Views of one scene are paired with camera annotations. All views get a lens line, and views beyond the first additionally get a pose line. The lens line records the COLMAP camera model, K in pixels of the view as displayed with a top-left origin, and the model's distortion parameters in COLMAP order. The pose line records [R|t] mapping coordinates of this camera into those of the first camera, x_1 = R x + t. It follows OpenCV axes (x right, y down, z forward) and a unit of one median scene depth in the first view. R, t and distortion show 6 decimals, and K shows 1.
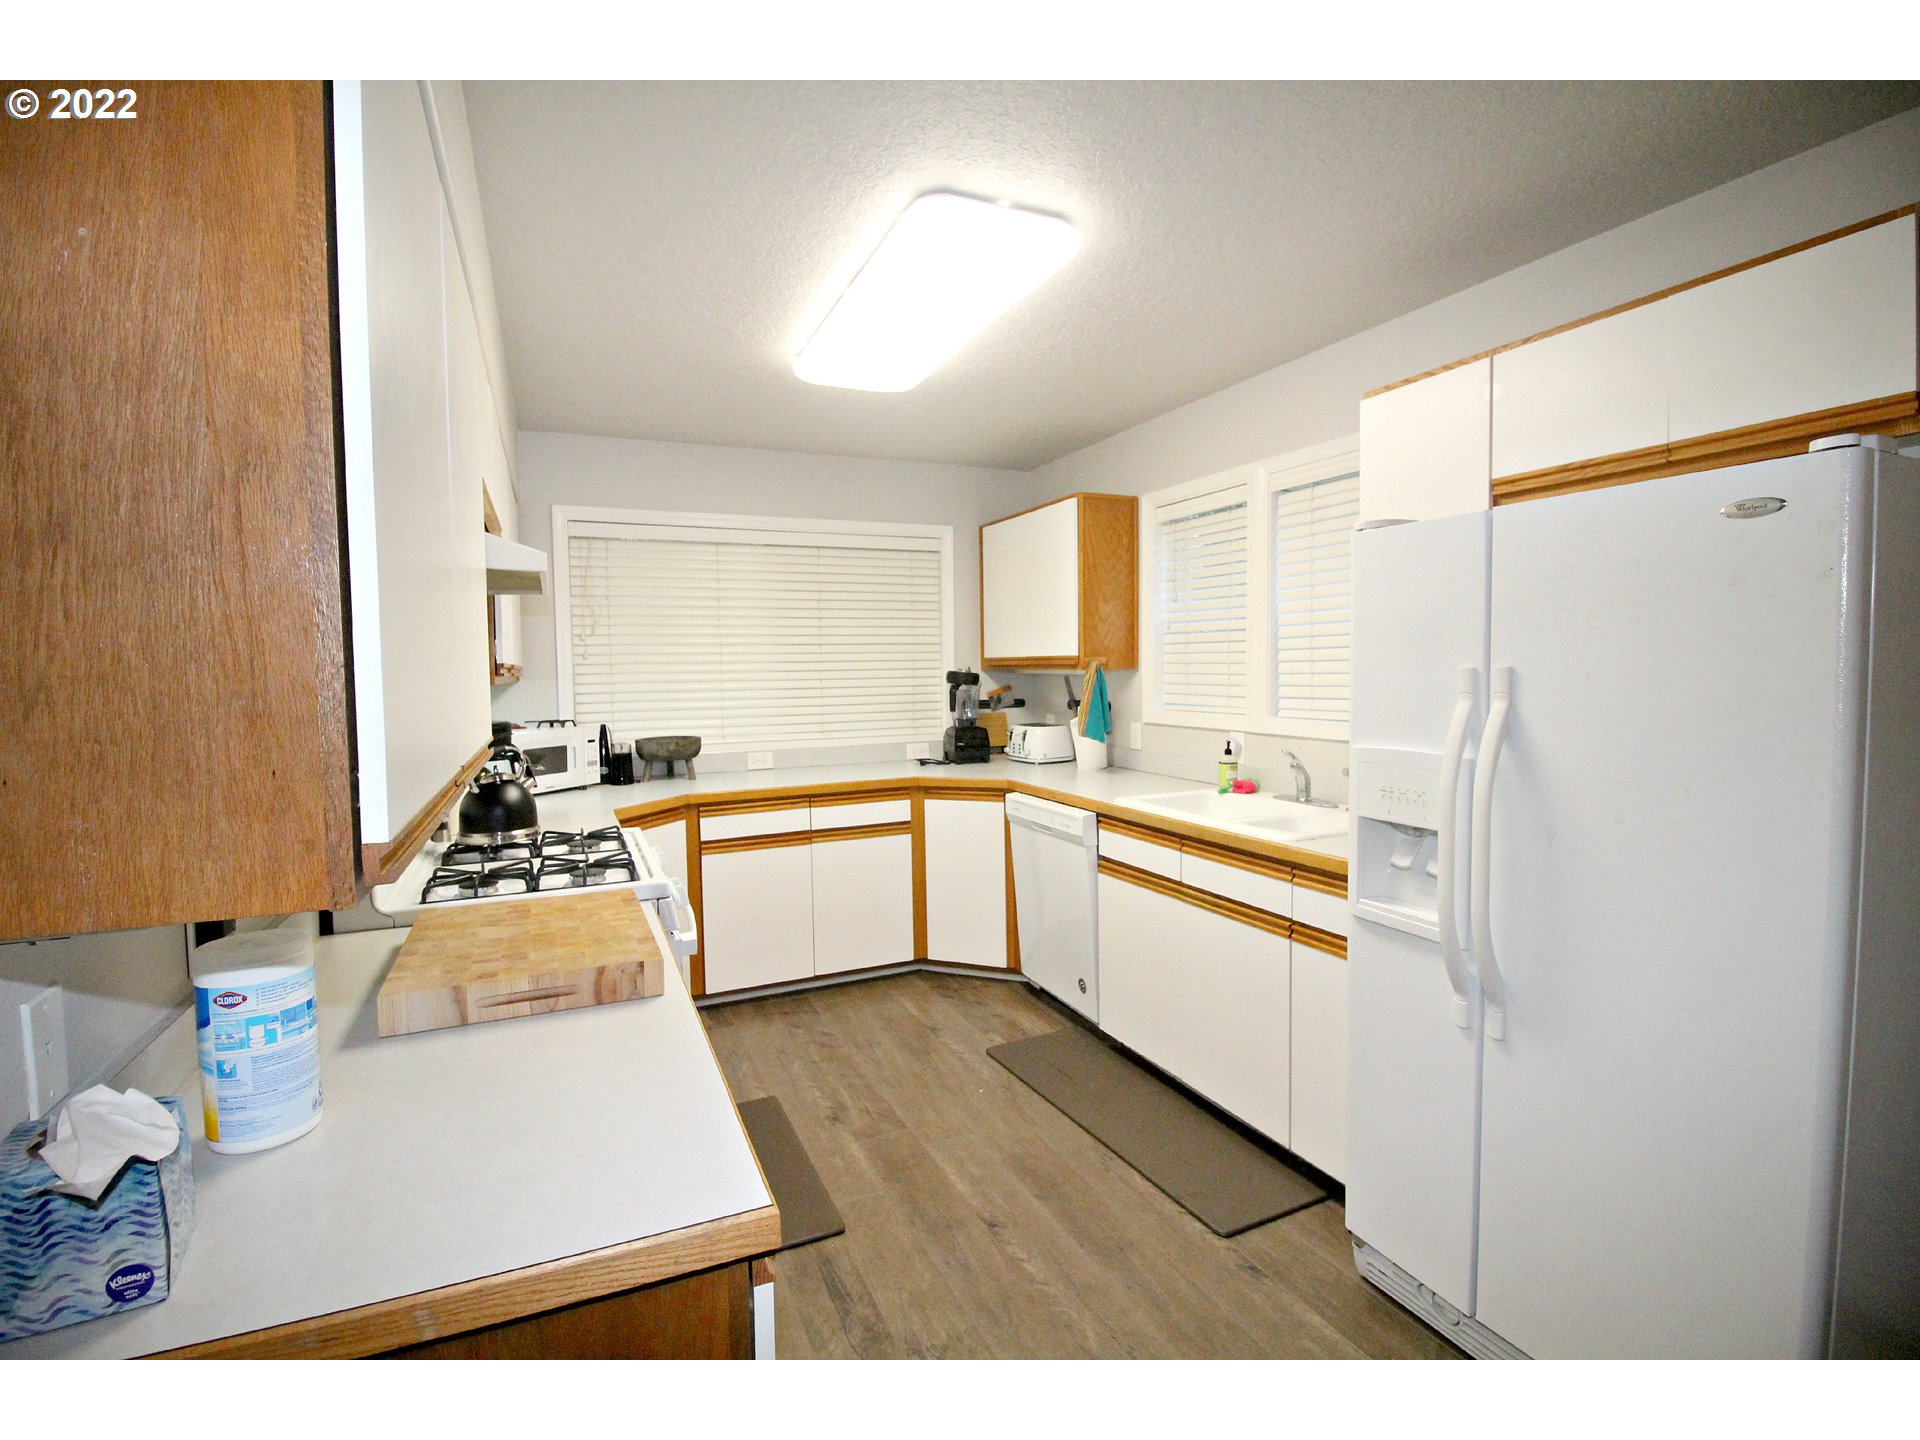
lens RADIAL K [[907.5, 0, 964.3], [0, 907.5, 717.9], [0, 0, 1]] dist [-0.000580, -0.005026]
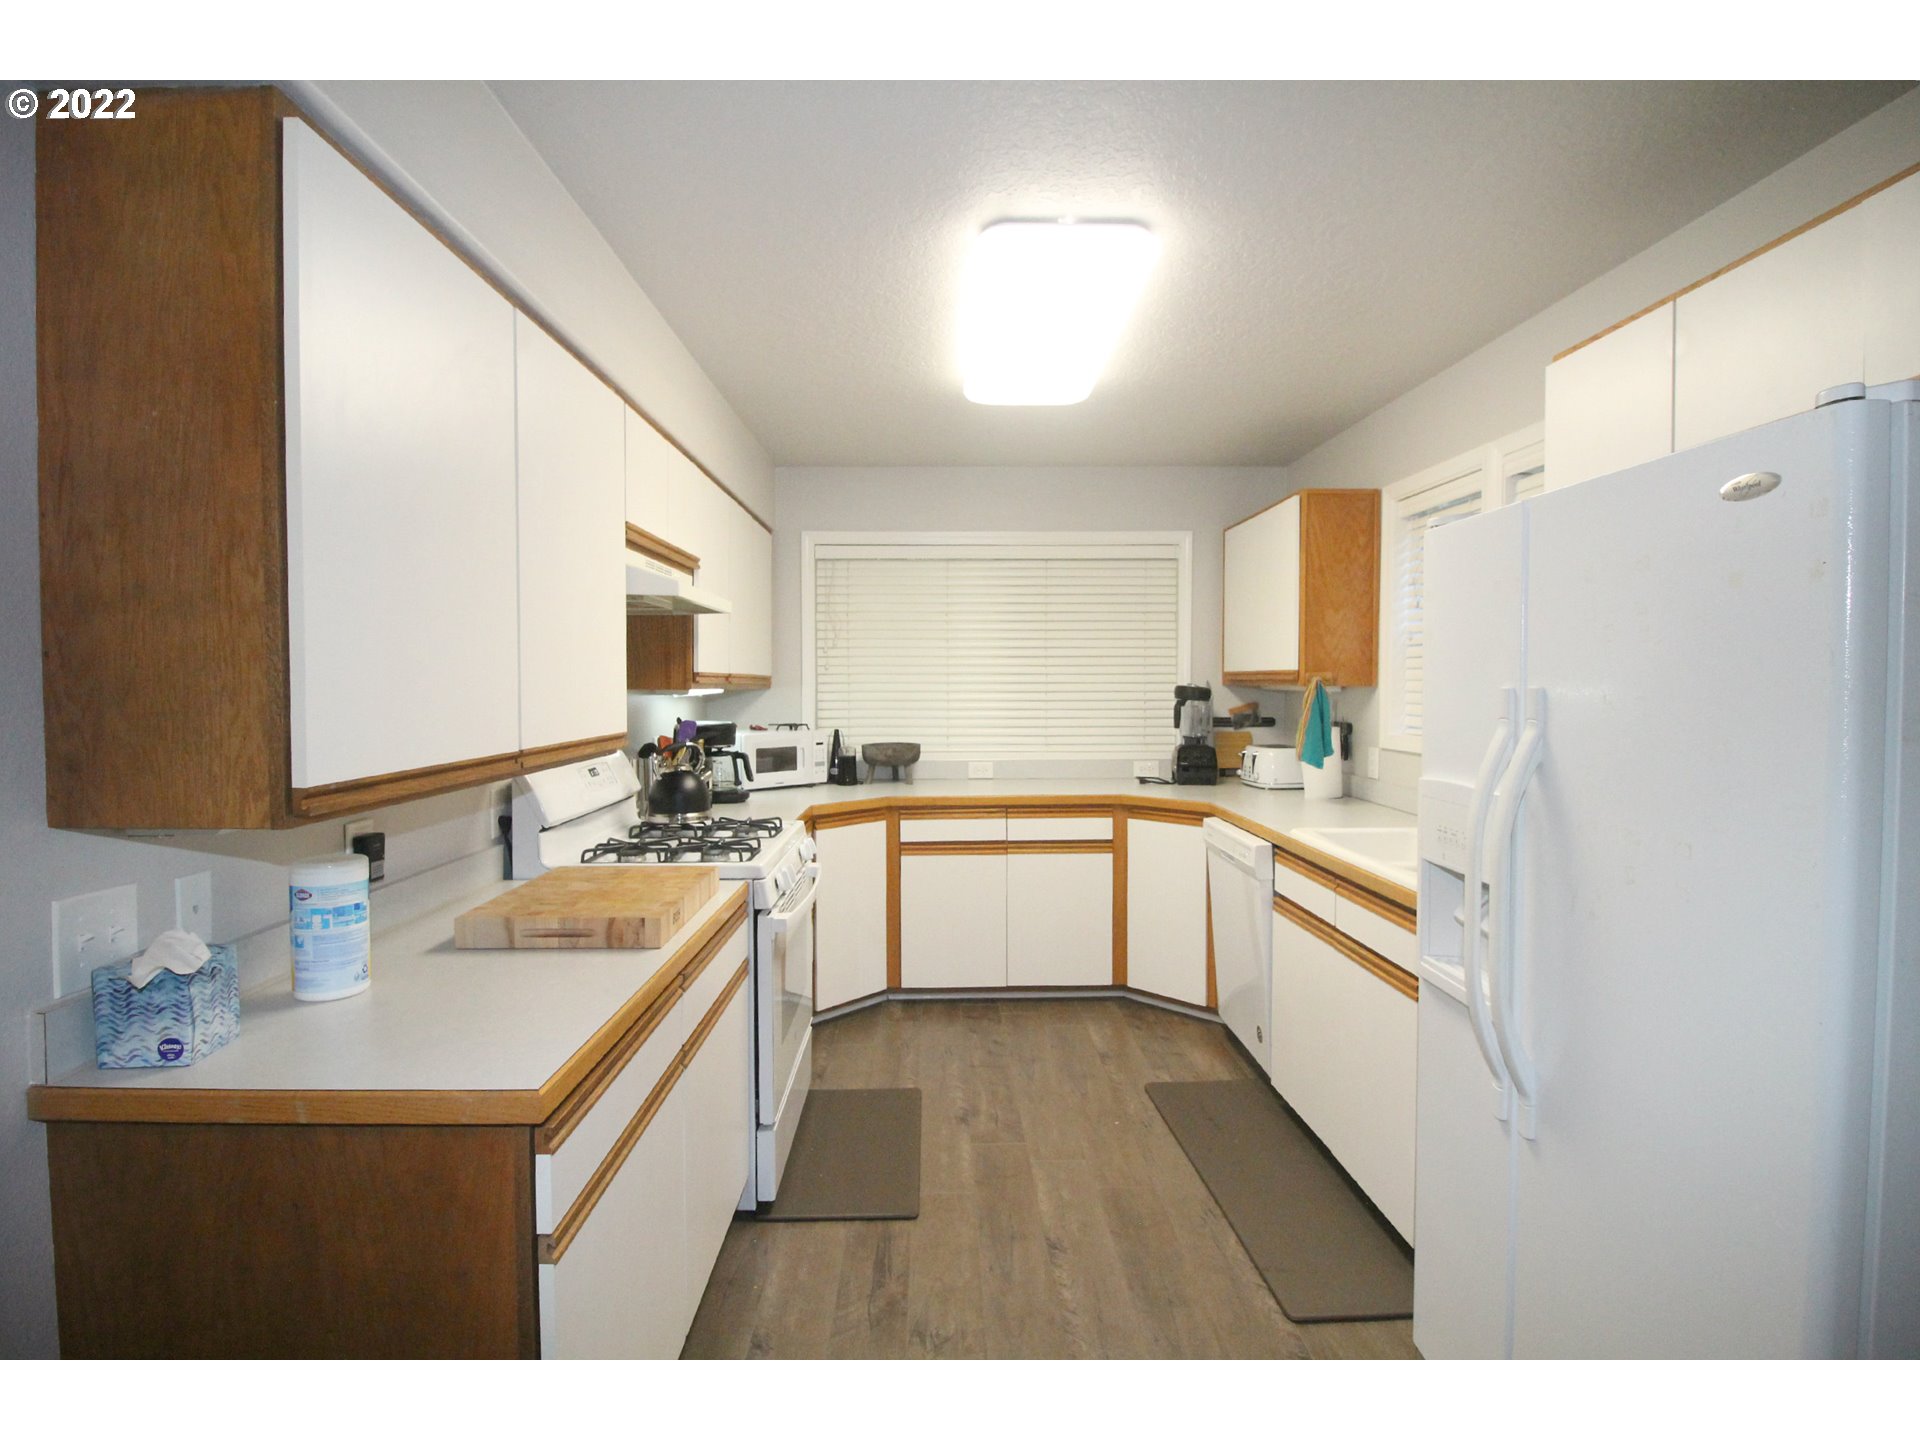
lens RADIAL K [[964.8, 0, 958.3], [0, 964.8, 715.7], [0, 0, 1]] dist [-0.004128, 0.000805]
pose [[0.918456, 0.027337, -0.394578, 0.233105], [-0.034854, 0.999322, -0.011896, -0.000574], [0.393986, 0.024678, 0.918785, -0.011178]]
